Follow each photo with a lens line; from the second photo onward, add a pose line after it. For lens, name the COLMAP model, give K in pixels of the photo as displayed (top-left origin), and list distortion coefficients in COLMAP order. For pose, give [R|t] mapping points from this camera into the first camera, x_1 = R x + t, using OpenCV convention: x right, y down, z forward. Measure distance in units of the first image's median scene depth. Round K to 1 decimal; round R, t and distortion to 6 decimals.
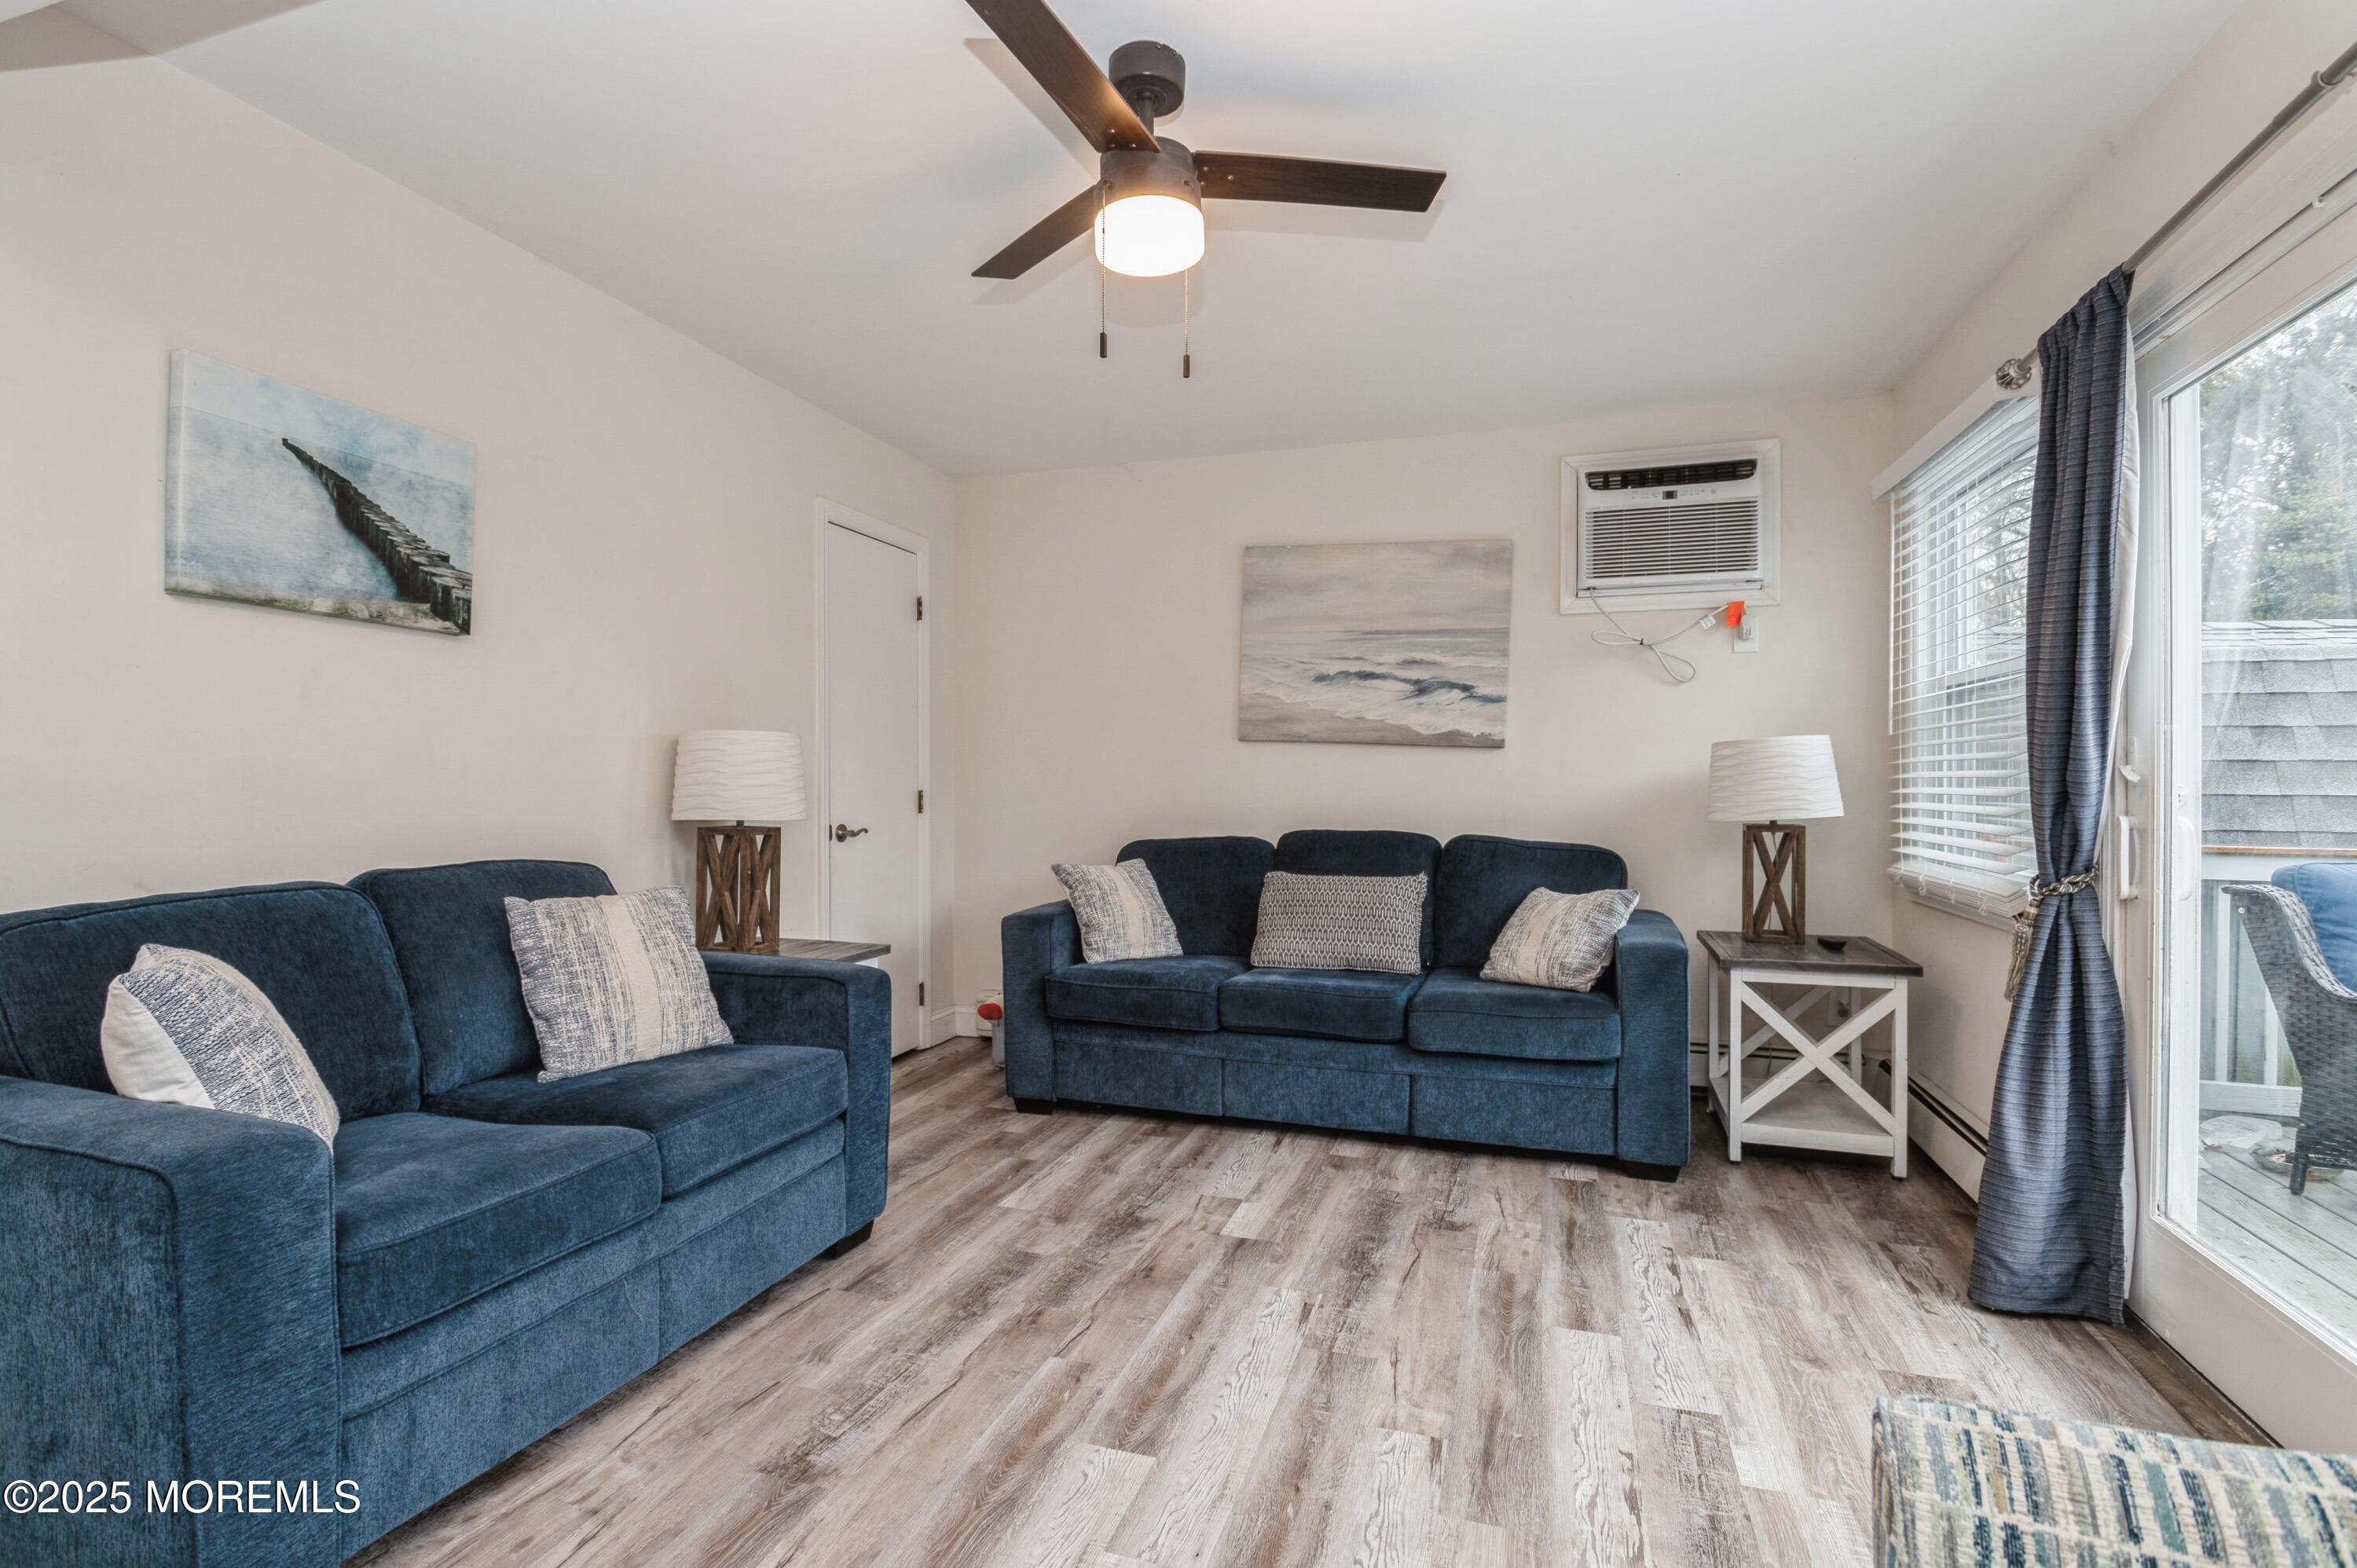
lens RADIAL K [[1099.2, 0, 1189.4], [0, 1099.2, 776.5], [0, 0, 1]] dist [0.013653, -0.005905]
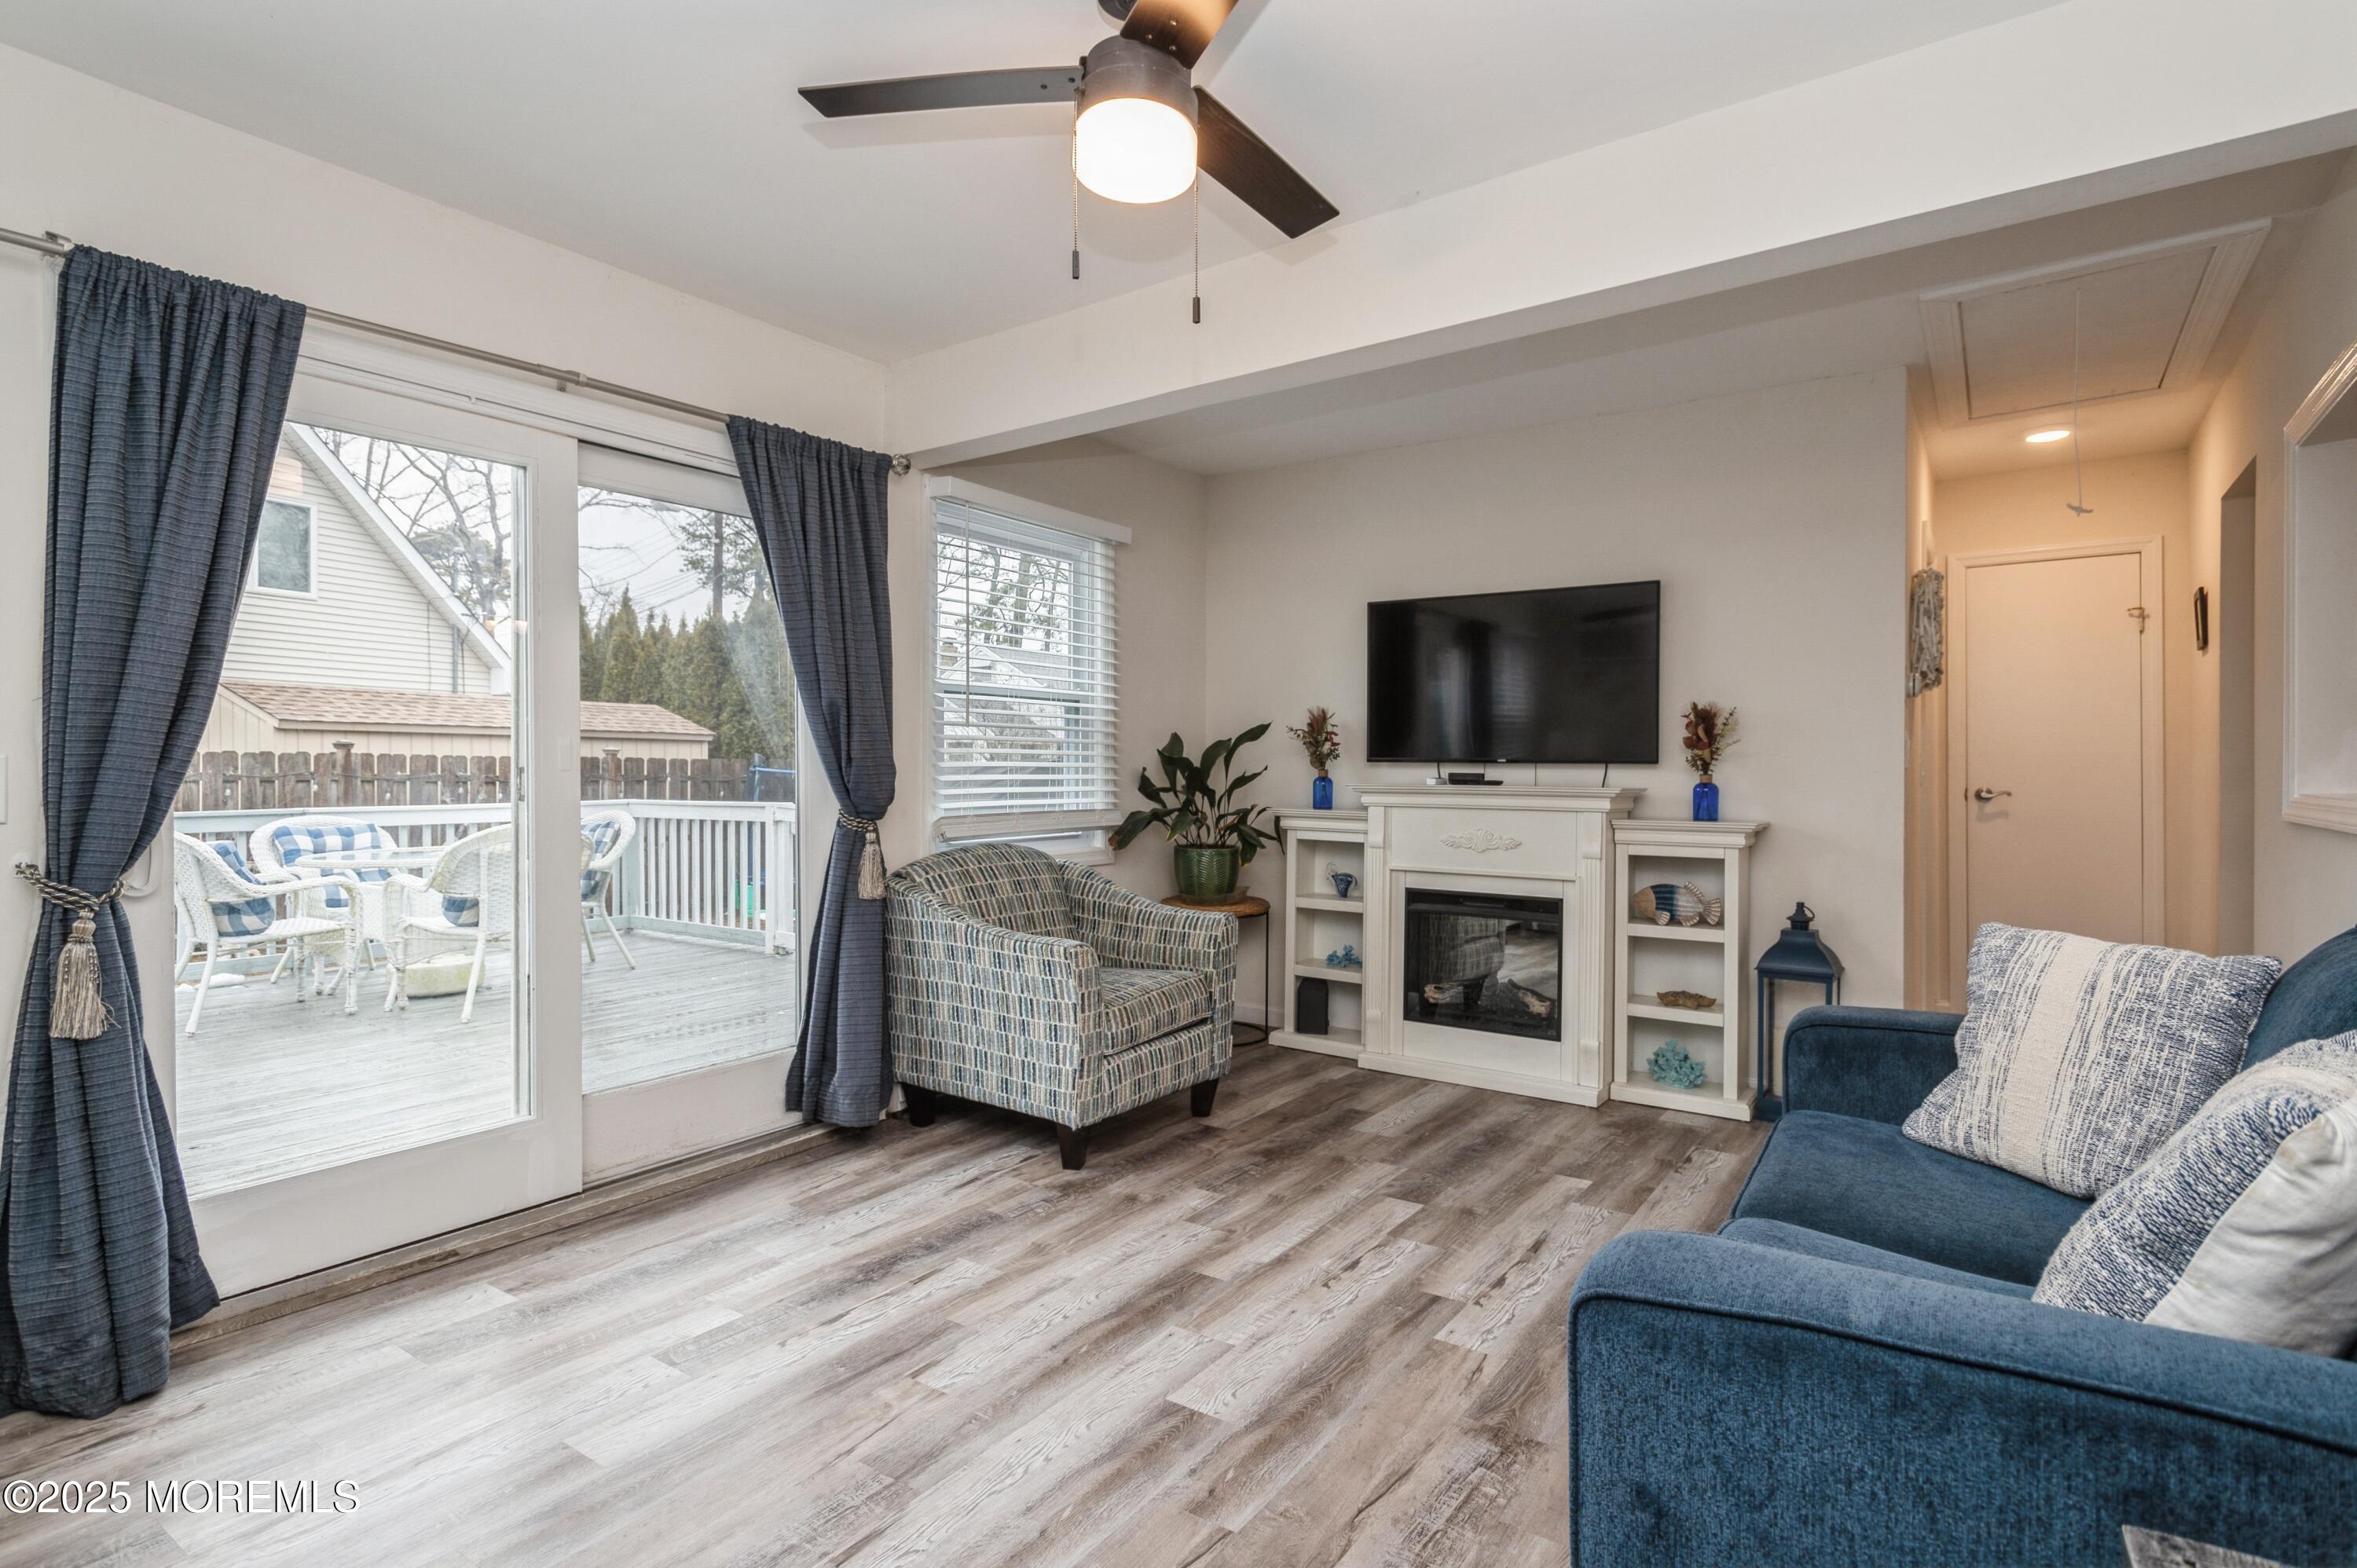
lens RADIAL K [[1196.2, 0, 1178.7], [0, 1196.2, 779.2], [0, 0, 1]] dist [0.018694, -0.004222]
pose [[-0.952488, -0.002450, 0.304567, -0.327241], [-0.001272, 0.999991, 0.004066, 0.006820], [-0.304574, 0.003485, -0.952482, 1.737946]]
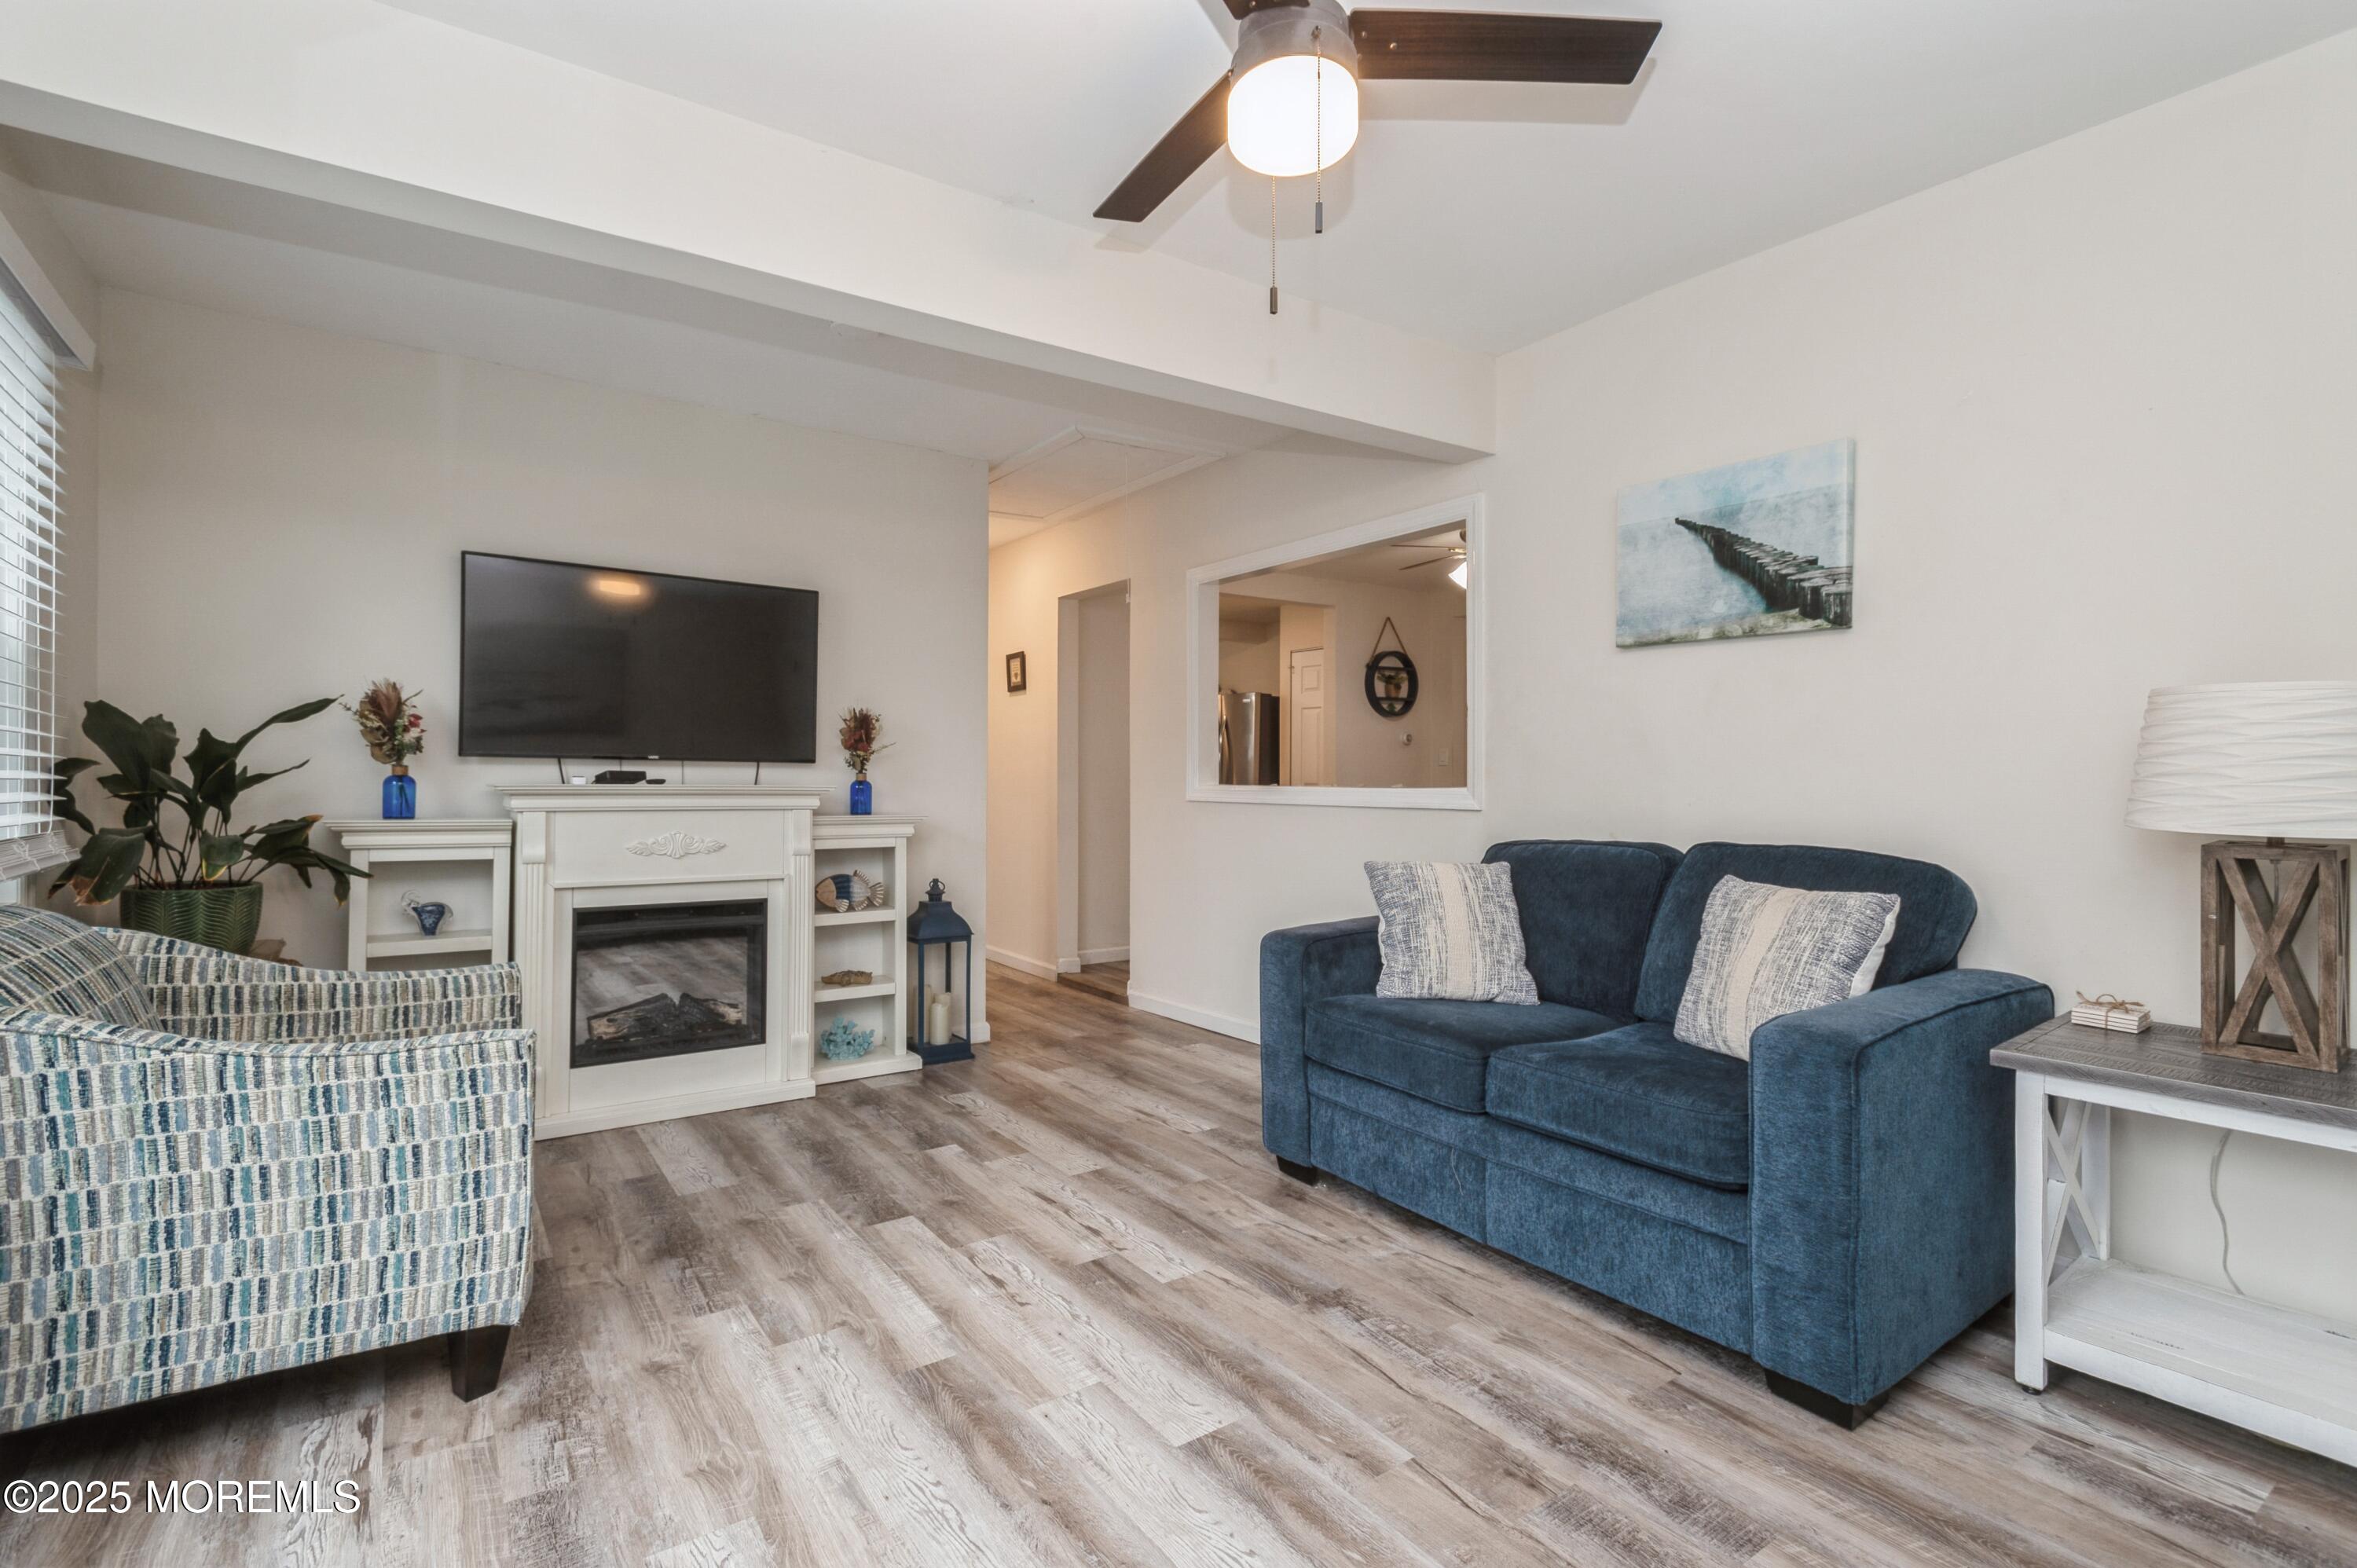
lens RADIAL K [[1099.2, 0, 1178.9], [0, 1099.2, 775.3], [0, 0, 1]] dist [0.013653, -0.005905]
pose [[-0.600985, -0.002528, -0.799256, 0.626871], [-0.000567, 0.999996, -0.002737, 0.014545], [0.799260, -0.001192, -0.600984, 1.315891]]
